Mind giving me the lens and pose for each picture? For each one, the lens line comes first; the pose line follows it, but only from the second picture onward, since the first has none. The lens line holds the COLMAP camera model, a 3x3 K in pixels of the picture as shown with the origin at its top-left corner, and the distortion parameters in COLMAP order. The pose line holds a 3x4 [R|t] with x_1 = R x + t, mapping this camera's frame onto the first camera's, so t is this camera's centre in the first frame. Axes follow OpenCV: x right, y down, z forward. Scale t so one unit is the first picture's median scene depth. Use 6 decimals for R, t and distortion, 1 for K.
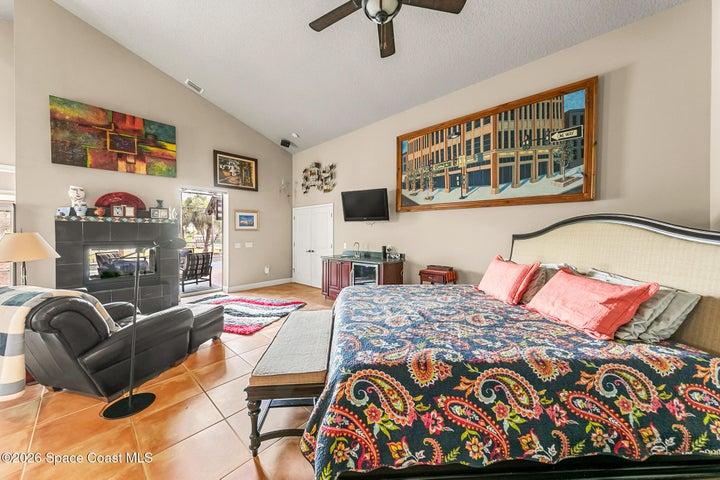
lens RADIAL K [[248.4, 0, 359.8], [0, 248.4, 236.5], [0, 0, 1]] dist [0.008298, -0.000998]
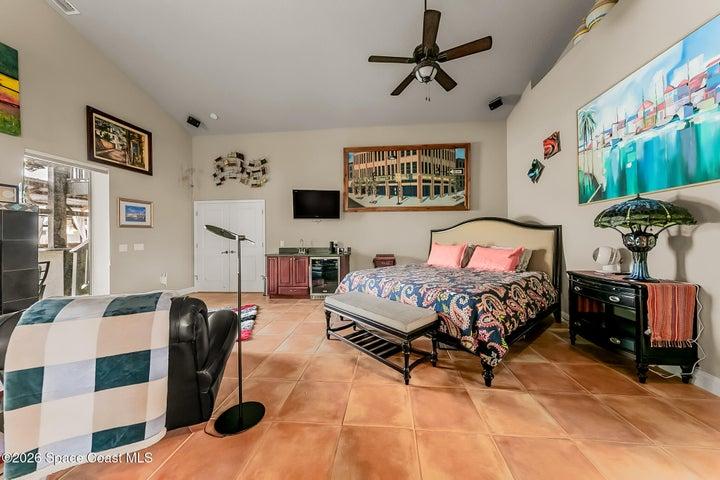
lens RADIAL K [[248.4, 0, 360.7], [0, 248.4, 237.9], [0, 0, 1]] dist [0.008298, -0.000998]
pose [[0.793712, -0.012335, 0.608168, -0.552999], [0.019720, 0.999791, -0.005459, 0.035052], [-0.607974, 0.016326, 0.793789, 0.029847]]
